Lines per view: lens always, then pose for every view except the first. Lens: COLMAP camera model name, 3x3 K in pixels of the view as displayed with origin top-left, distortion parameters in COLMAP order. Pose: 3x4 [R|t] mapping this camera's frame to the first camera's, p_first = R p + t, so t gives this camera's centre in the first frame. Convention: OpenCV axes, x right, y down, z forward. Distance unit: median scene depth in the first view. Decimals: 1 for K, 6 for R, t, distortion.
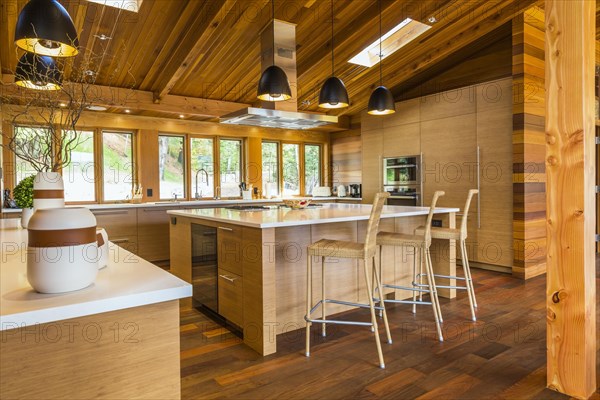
lens RADIAL K [[389.2, 0, 300.0], [0, 389.2, 200.0], [0, 0, 1]] dist [0.001977, -0.000447]
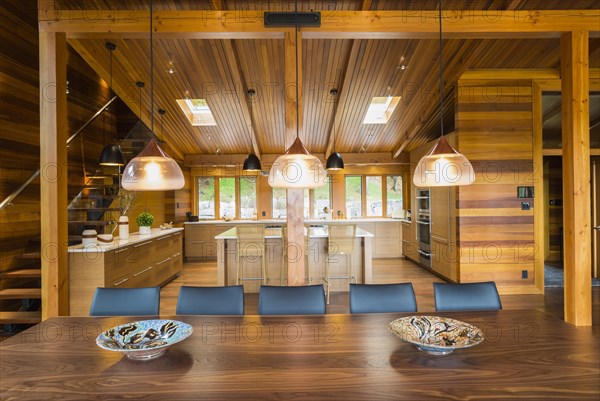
lens RADIAL K [[387.0, 0, 301.7], [0, 387.0, 198.1], [0, 0, 1]] dist [-0.001081, 0.000114]
pose [[0.816589, 0.001571, -0.577218, 0.663435], [-0.018909, 0.999532, -0.024030, -0.048578], [0.576910, 0.030537, 0.816236, -0.215260]]
